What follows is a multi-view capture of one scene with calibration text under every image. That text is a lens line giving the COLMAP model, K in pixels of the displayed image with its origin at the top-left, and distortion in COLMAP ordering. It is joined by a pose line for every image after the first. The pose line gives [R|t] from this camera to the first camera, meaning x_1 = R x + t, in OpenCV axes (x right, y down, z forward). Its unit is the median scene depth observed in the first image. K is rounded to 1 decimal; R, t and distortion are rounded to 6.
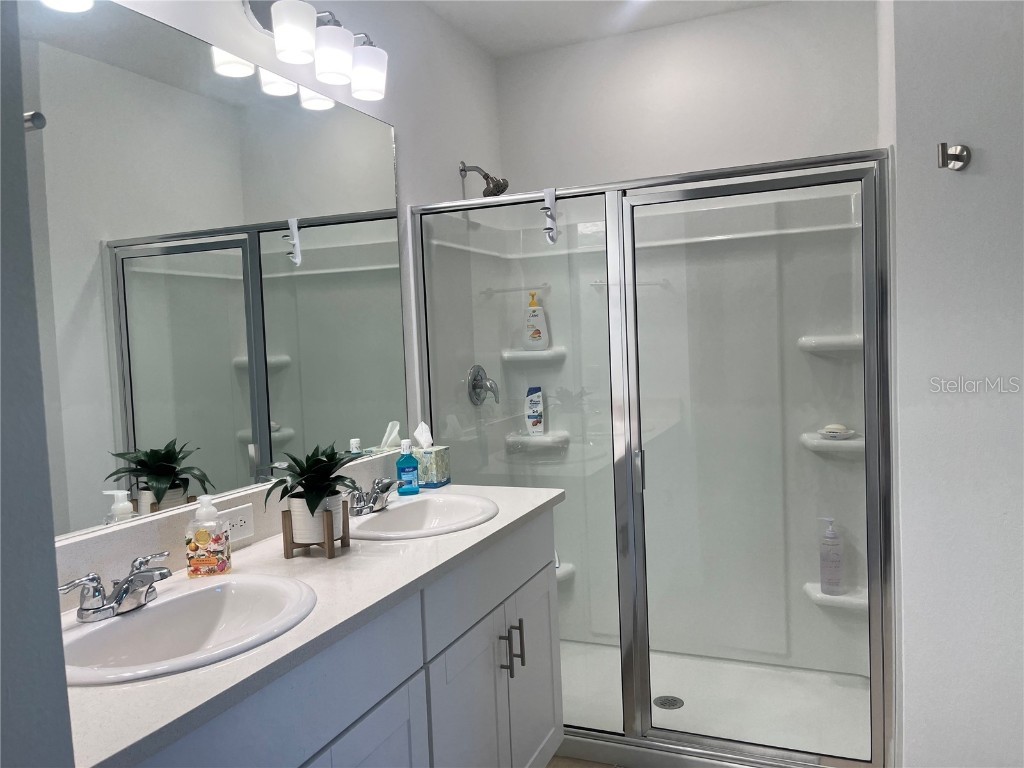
lens RADIAL K [[773.6, 0, 512.0], [0, 773.6, 384.0], [0, 0, 1]] dist [0.066991, -0.121957]
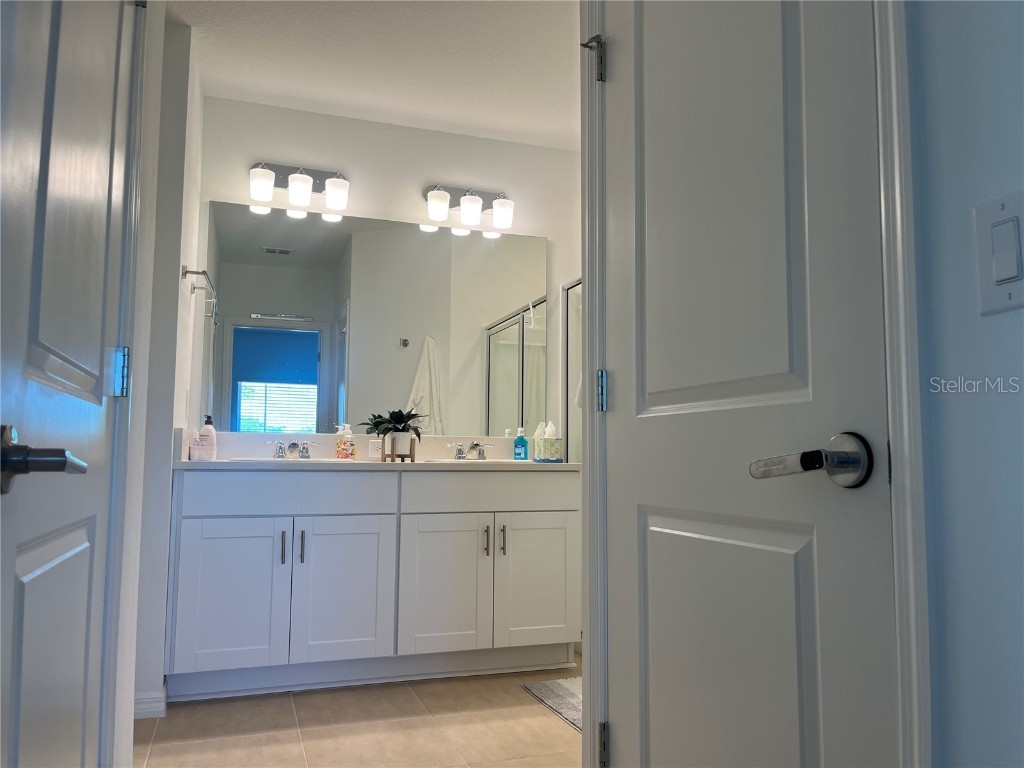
lens RADIAL K [[773.6, 0, 512.0], [0, 773.6, 384.0], [0, 0, 1]] dist [0.066991, -0.121957]
pose [[0.670091, -0.029777, -0.741682, 1.201649], [-0.073749, 0.991580, -0.106440, 0.182232], [0.738607, 0.126022, 0.662253, -0.076915]]
